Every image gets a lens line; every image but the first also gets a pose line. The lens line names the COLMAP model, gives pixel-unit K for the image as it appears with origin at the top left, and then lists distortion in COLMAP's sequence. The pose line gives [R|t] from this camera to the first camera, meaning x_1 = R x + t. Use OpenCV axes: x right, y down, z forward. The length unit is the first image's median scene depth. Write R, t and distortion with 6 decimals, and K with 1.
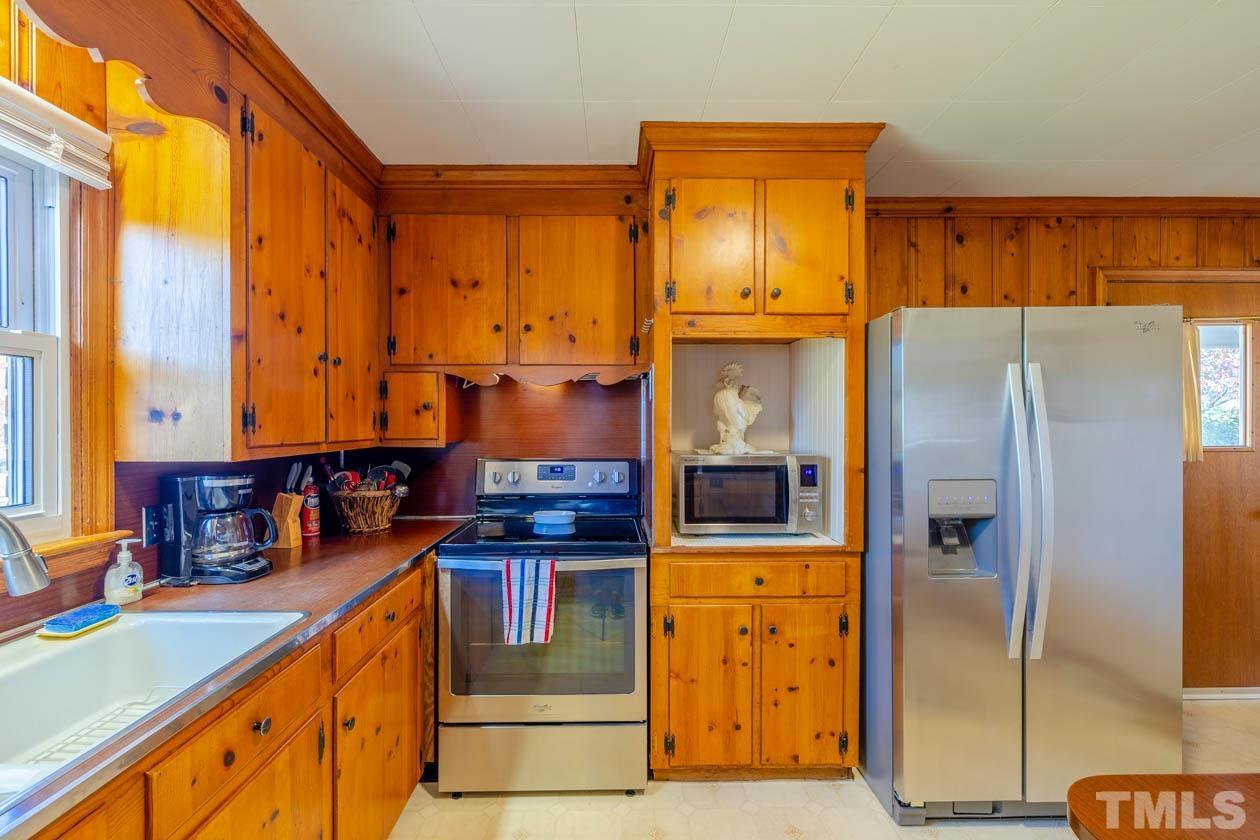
lens RADIAL K [[534.2, 0, 616.9], [0, 534.2, 428.2], [0, 0, 1]] dist [-0.001682, 0.000326]
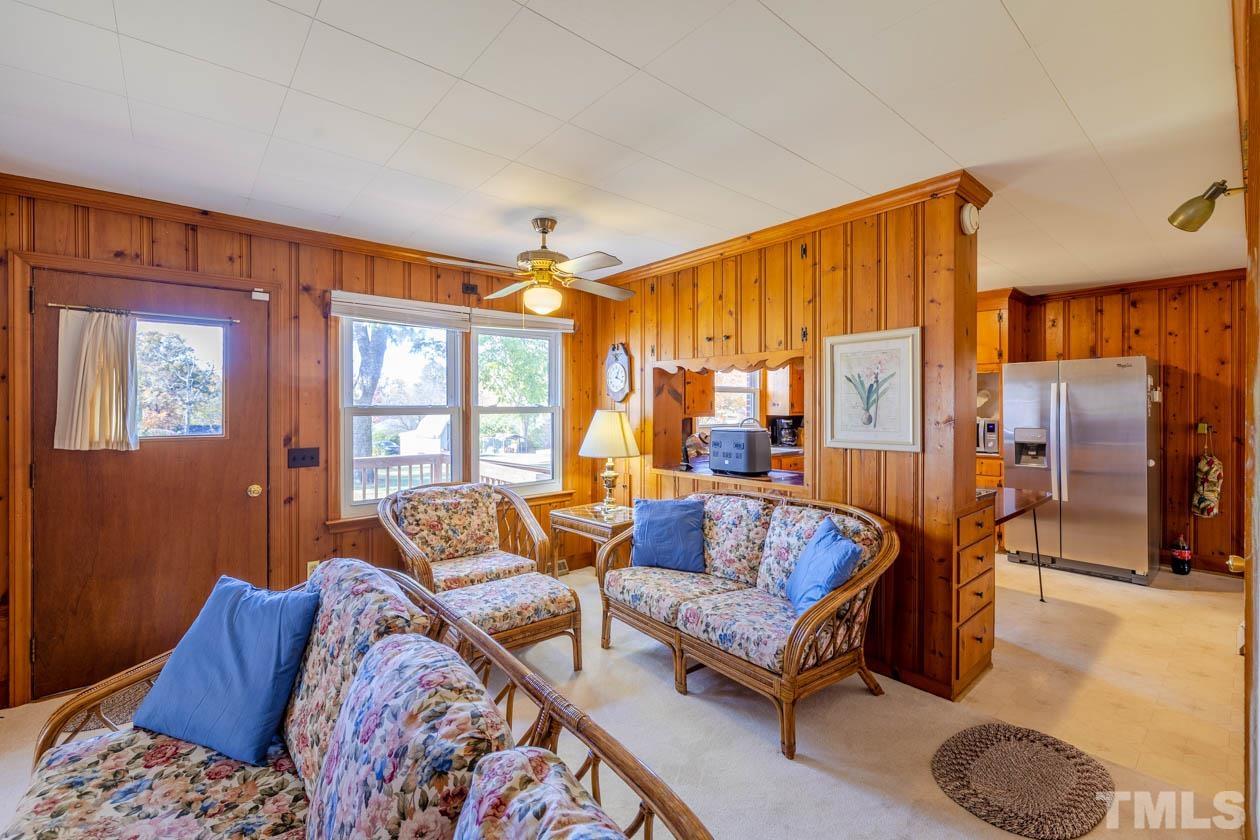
lens RADIAL K [[534.2, 0, 632.3], [0, 534.2, 406.3], [0, 0, 1]] dist [-0.001682, 0.000326]
pose [[0.640300, 0.001435, -0.768124, 1.242346], [-0.006560, 0.999972, -0.003601, 0.009754], [0.768097, 0.007345, 0.640291, -1.906397]]
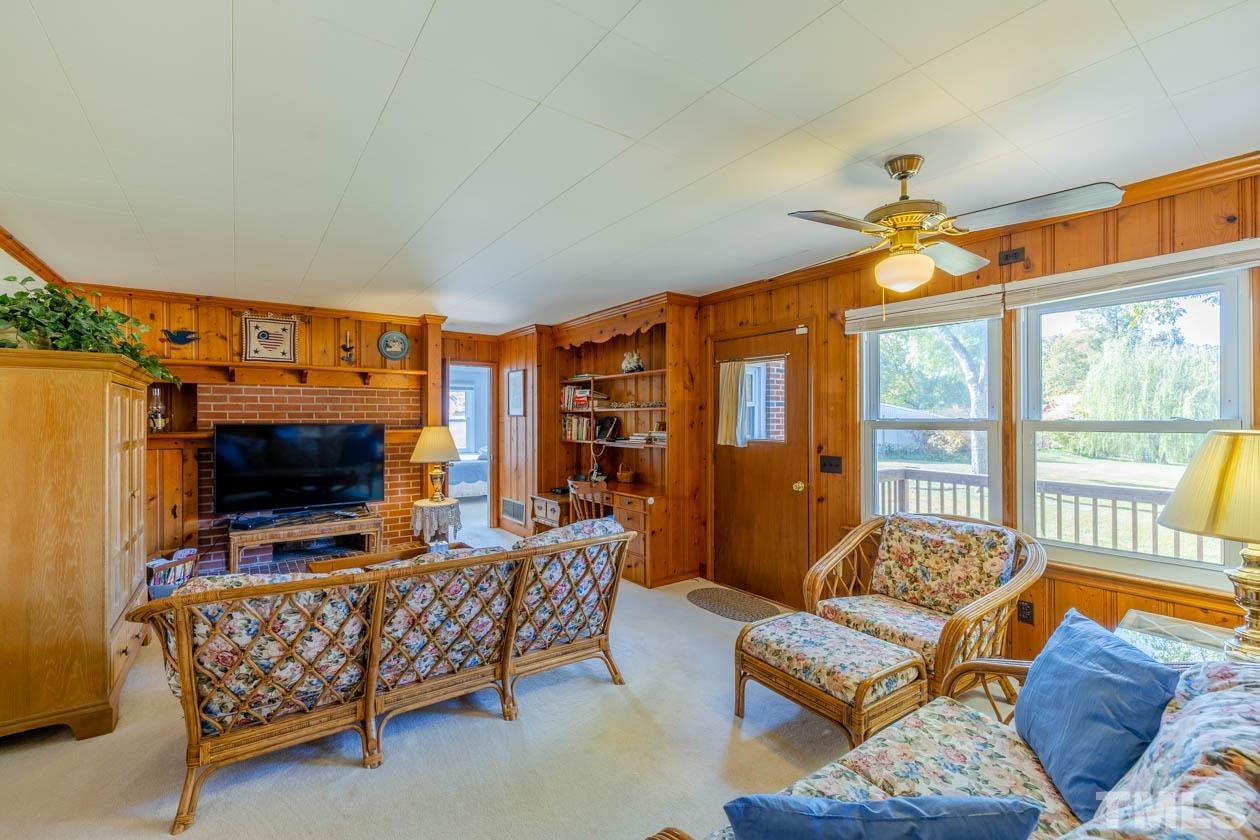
lens RADIAL K [[534.2, 0, 620.7], [0, 534.2, 415.5], [0, 0, 1]] dist [-0.001682, 0.000326]
pose [[-0.819711, -0.000015, -0.572778, 1.008829], [-0.002670, 0.999989, 0.003795, -0.006972], [0.572772, 0.004640, -0.819702, -0.568563]]
